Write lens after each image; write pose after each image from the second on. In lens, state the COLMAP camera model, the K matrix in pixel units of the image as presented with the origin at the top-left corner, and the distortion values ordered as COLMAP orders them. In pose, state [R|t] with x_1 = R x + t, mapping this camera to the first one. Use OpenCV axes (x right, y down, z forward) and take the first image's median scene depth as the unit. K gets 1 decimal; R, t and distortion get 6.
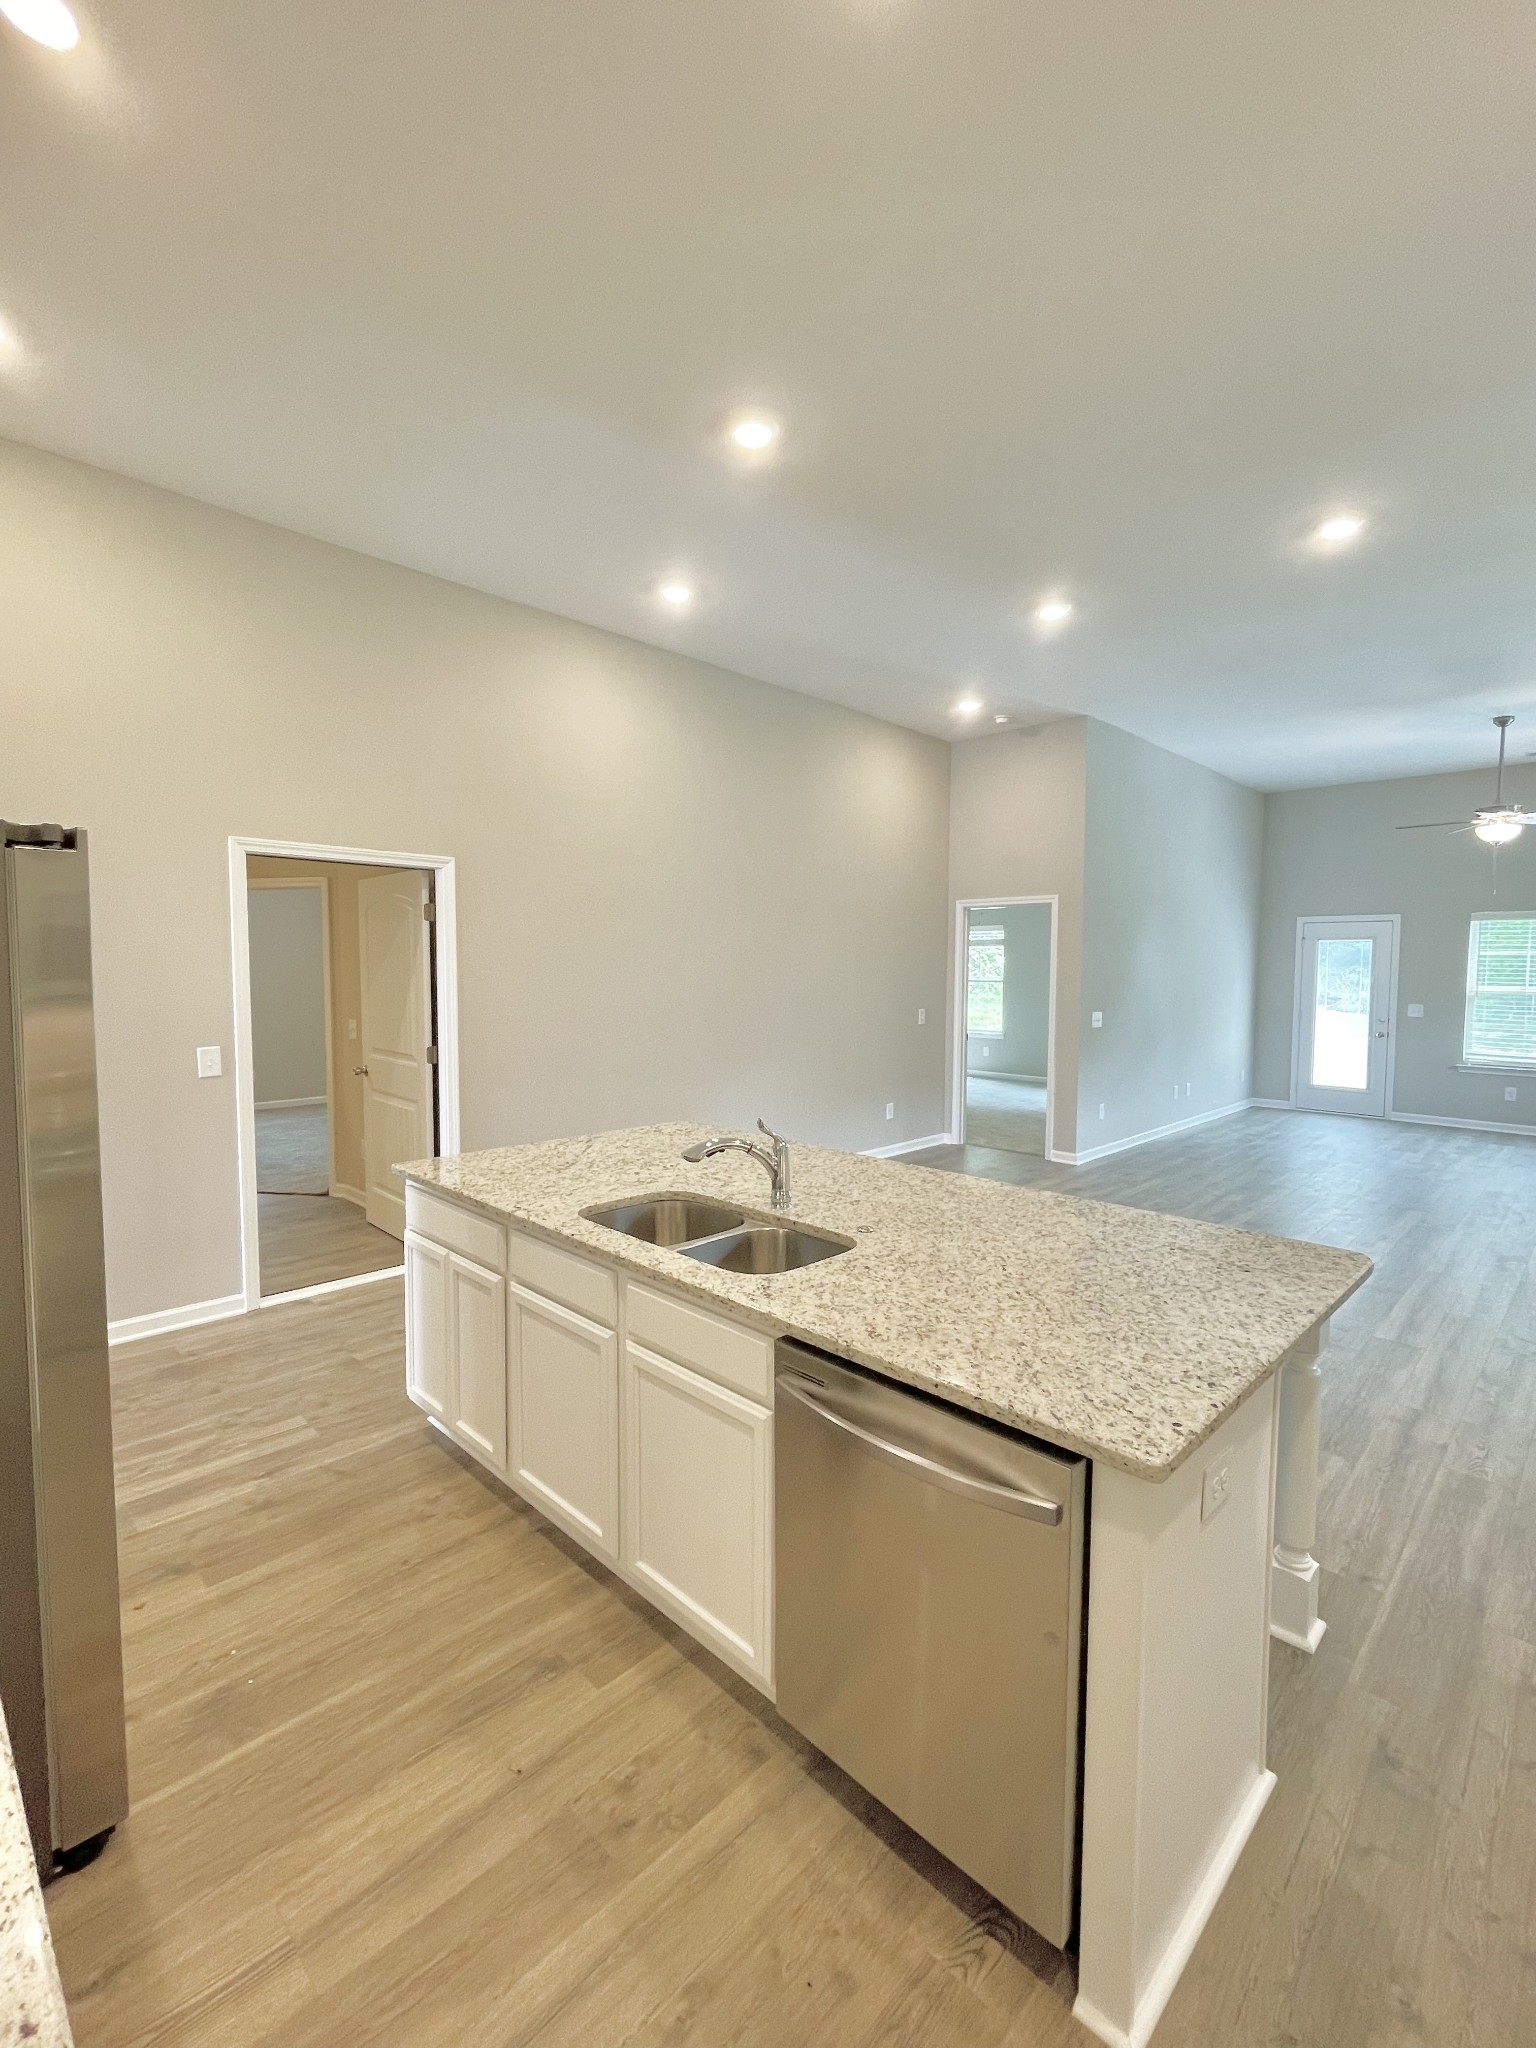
lens RADIAL K [[909.2, 0, 770.2], [0, 909.2, 1018.2], [0, 0, 1]] dist [0.000464, 0.000260]
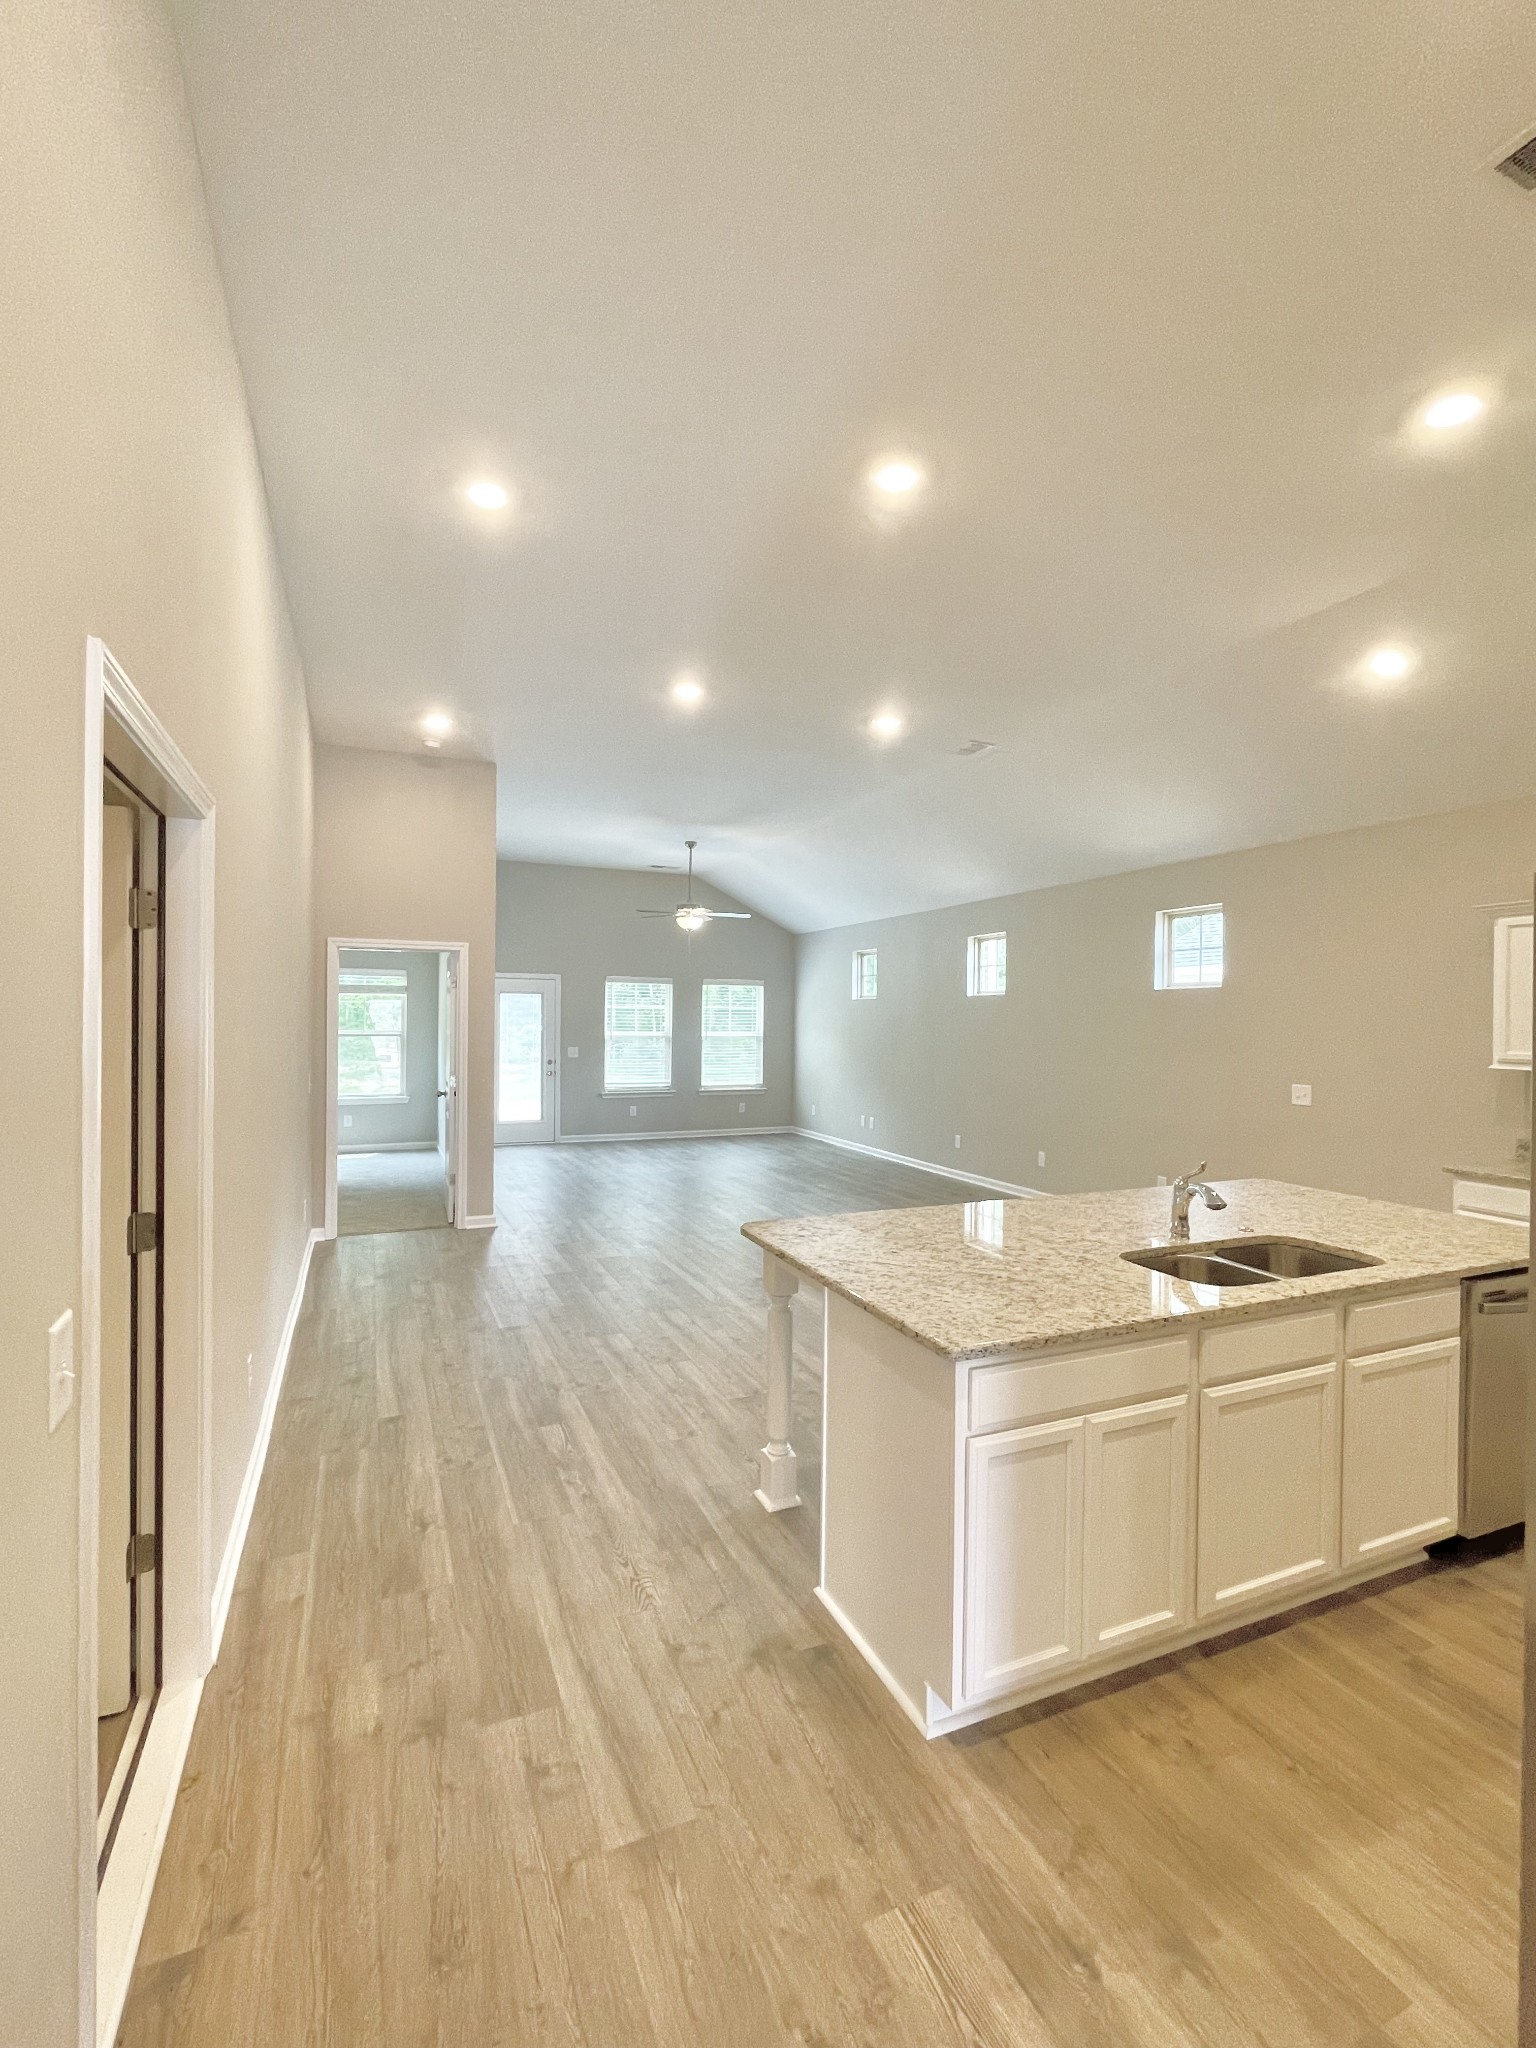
lens RADIAL K [[909.2, 0, 770.2], [0, 909.2, 1018.2], [0, 0, 1]] dist [0.000464, 0.000260]
pose [[0.363161, -0.001482, 0.931725, -0.427511], [0.045523, 0.998833, -0.016154, -0.026500], [-0.930614, 0.048281, 0.362804, 0.355595]]
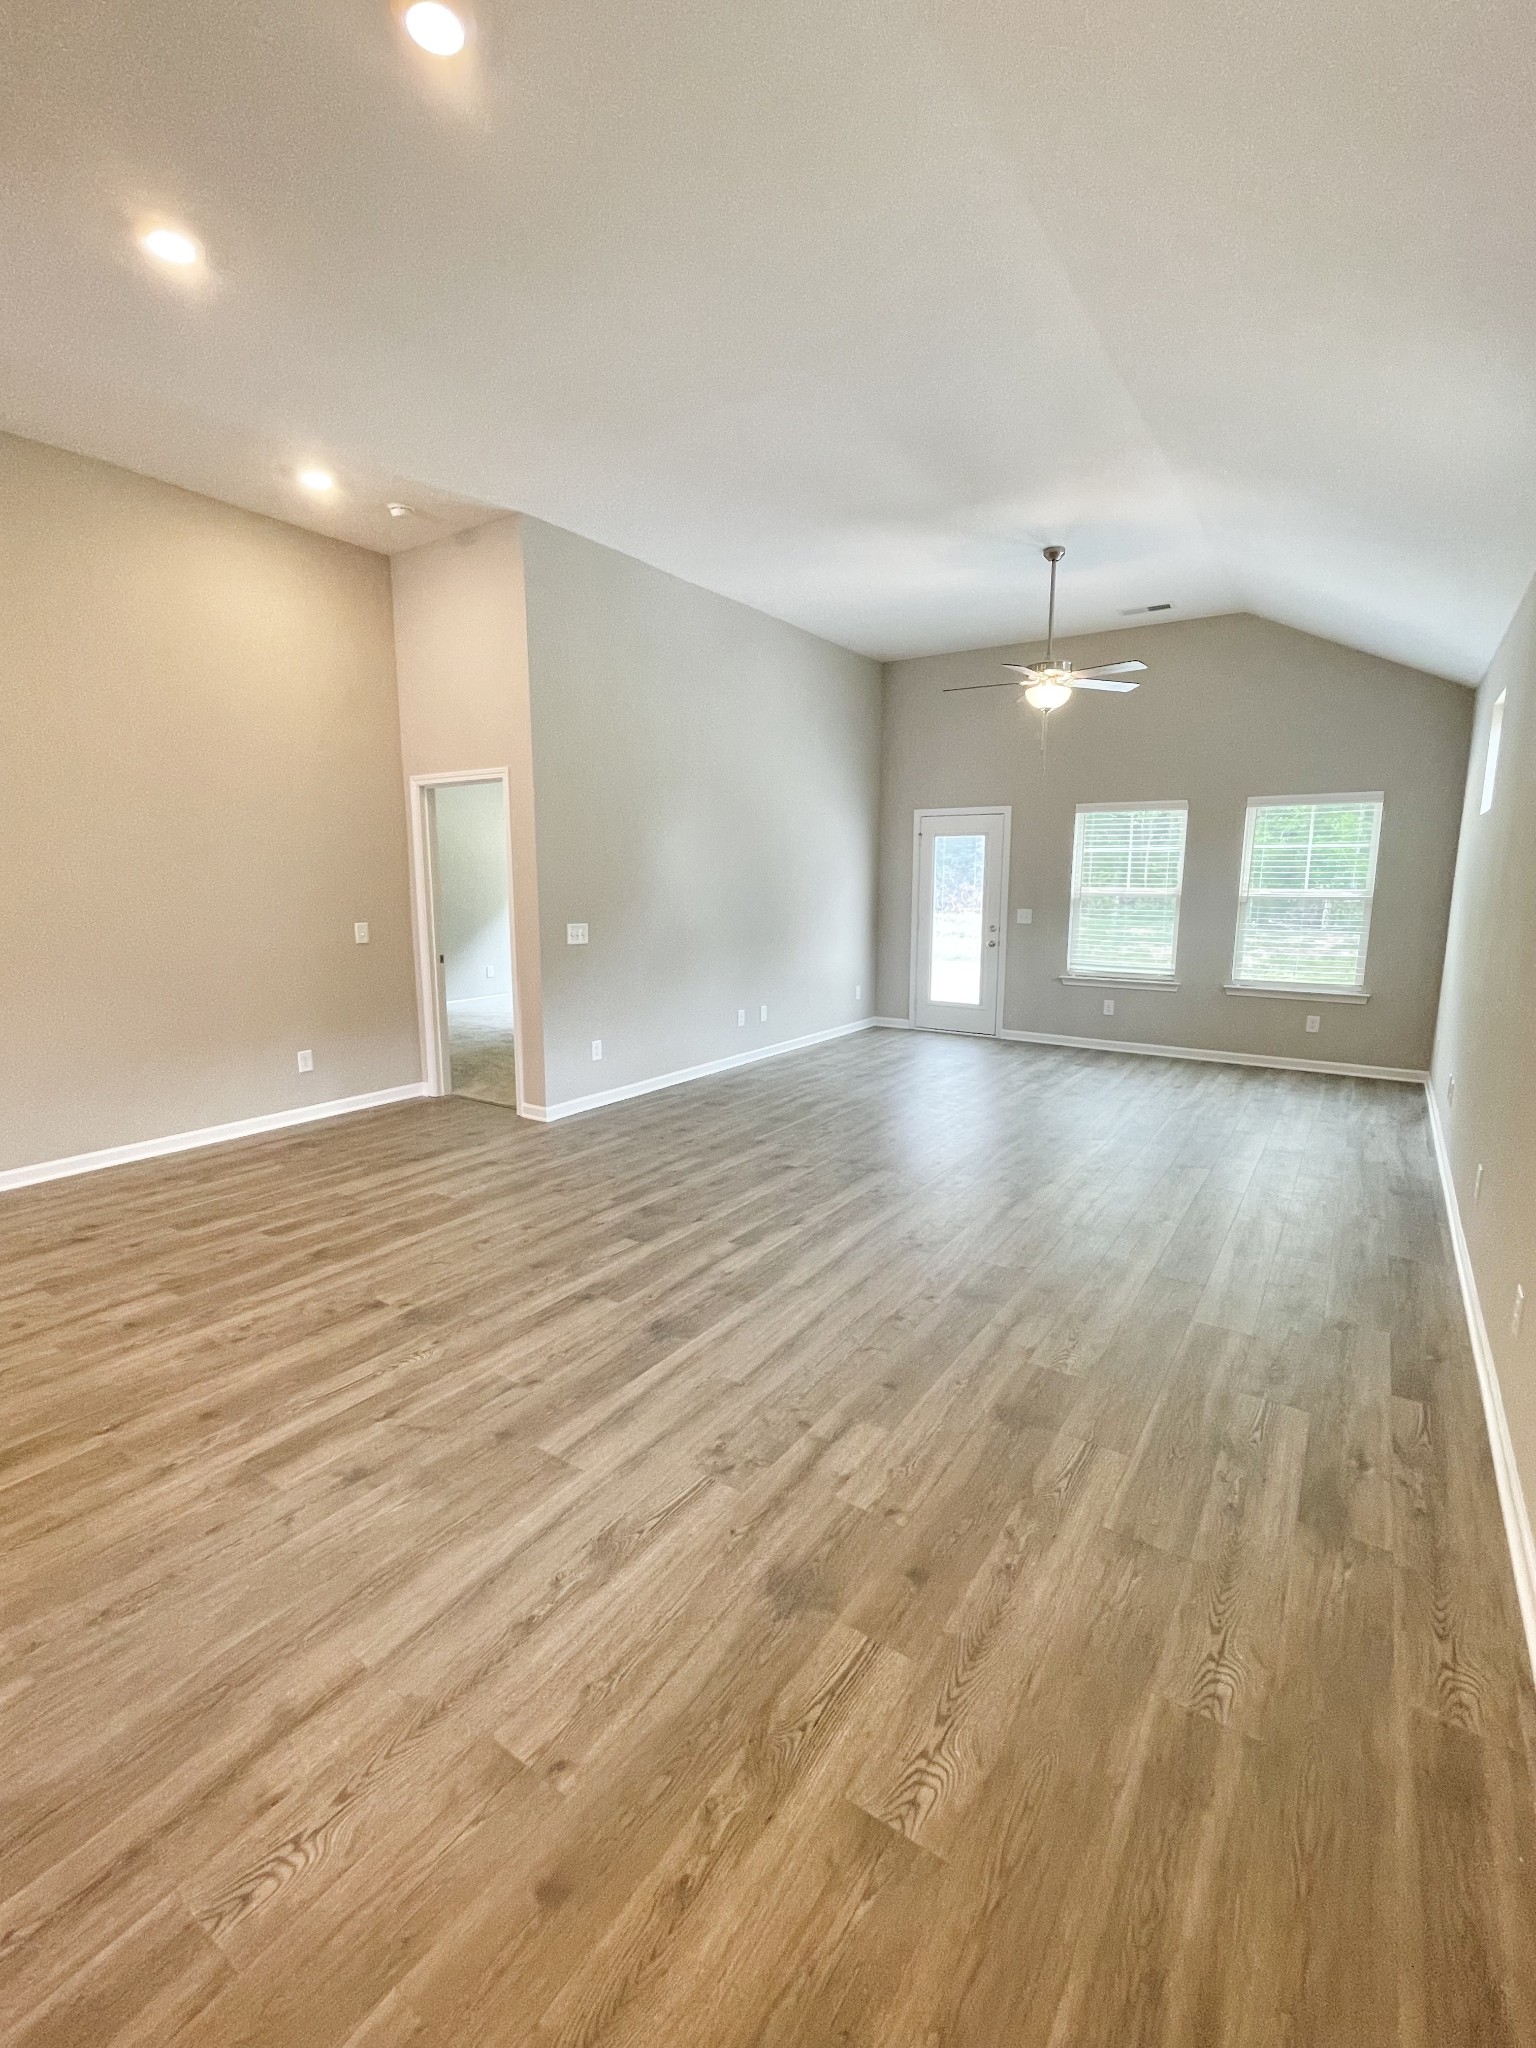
lens RADIAL K [[913.8, 0, 771.0], [0, 913.8, 1009.3], [0, 0, 1]] dist [0.010919, -0.000094]
pose [[0.983814, -0.030986, 0.176494, 0.371316], [0.015533, 0.995975, 0.088270, -0.000130], [-0.178519, -0.084100, 0.980336, 0.196743]]
